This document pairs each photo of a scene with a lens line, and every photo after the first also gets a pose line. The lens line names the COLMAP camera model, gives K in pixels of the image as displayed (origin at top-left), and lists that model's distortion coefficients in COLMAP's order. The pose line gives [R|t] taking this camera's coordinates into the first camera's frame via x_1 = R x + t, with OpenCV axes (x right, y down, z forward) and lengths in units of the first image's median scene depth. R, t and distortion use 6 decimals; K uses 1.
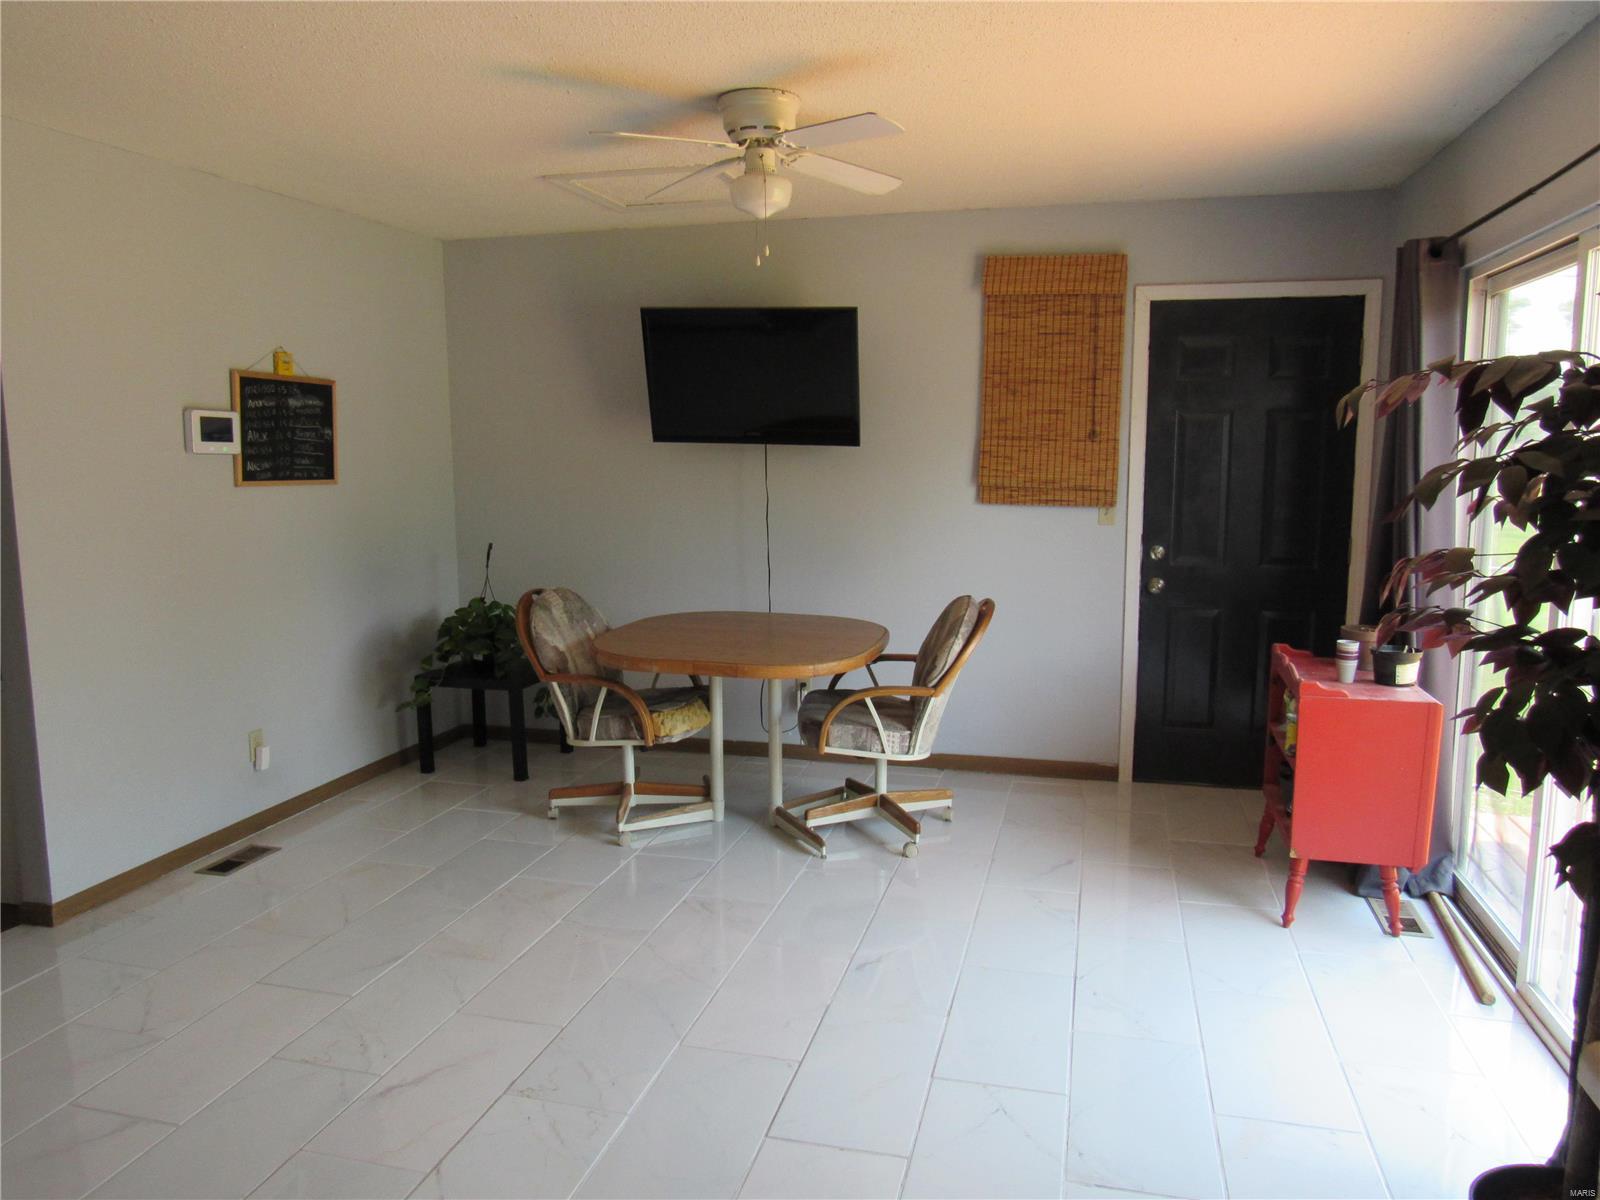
lens RADIAL K [[1156.4, 0, 796.7], [0, 1156.4, 593.0], [0, 0, 1]] dist [-0.037156, 0.008900]
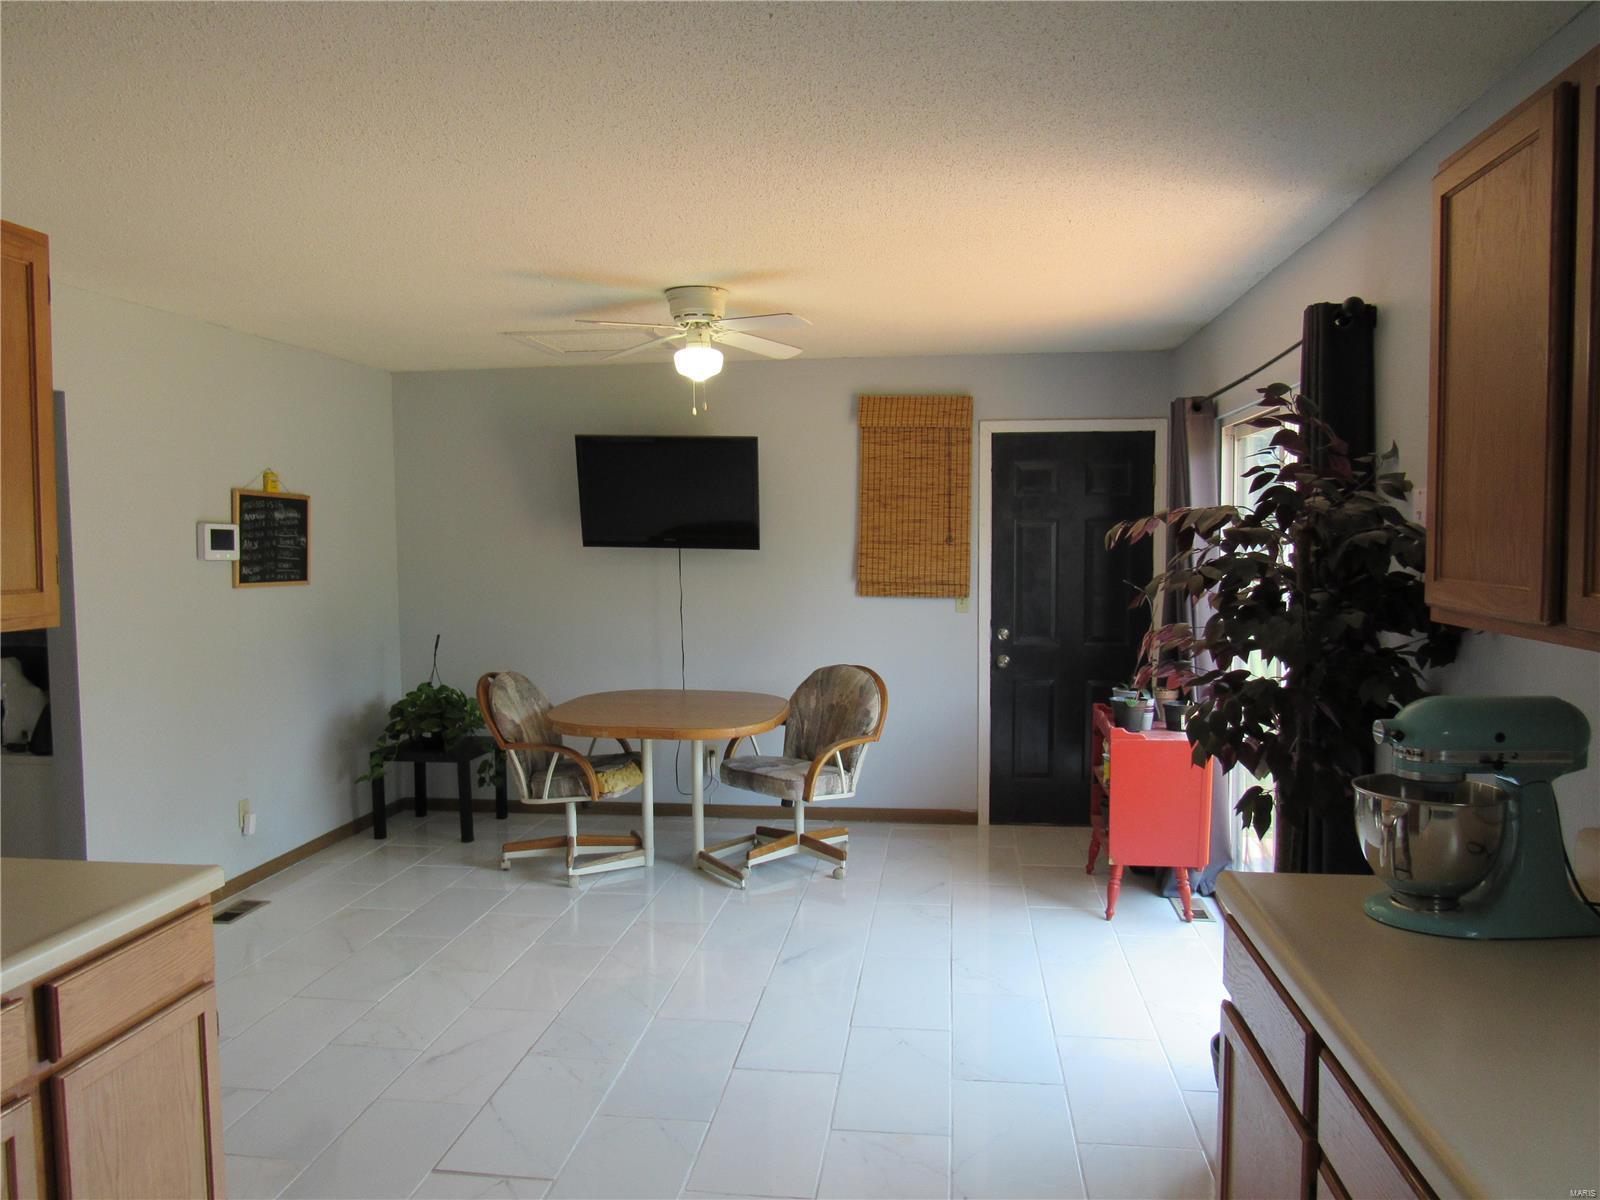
lens RADIAL K [[1156.4, 0, 796.7], [0, 1156.4, 593.0], [0, 0, 1]] dist [-0.037156, 0.008900]
pose [[0.992304, -0.009572, 0.123459, -0.062080], [0.019146, 0.996879, -0.076594, 0.011979], [-0.122340, 0.078368, 0.989389, -0.211717]]
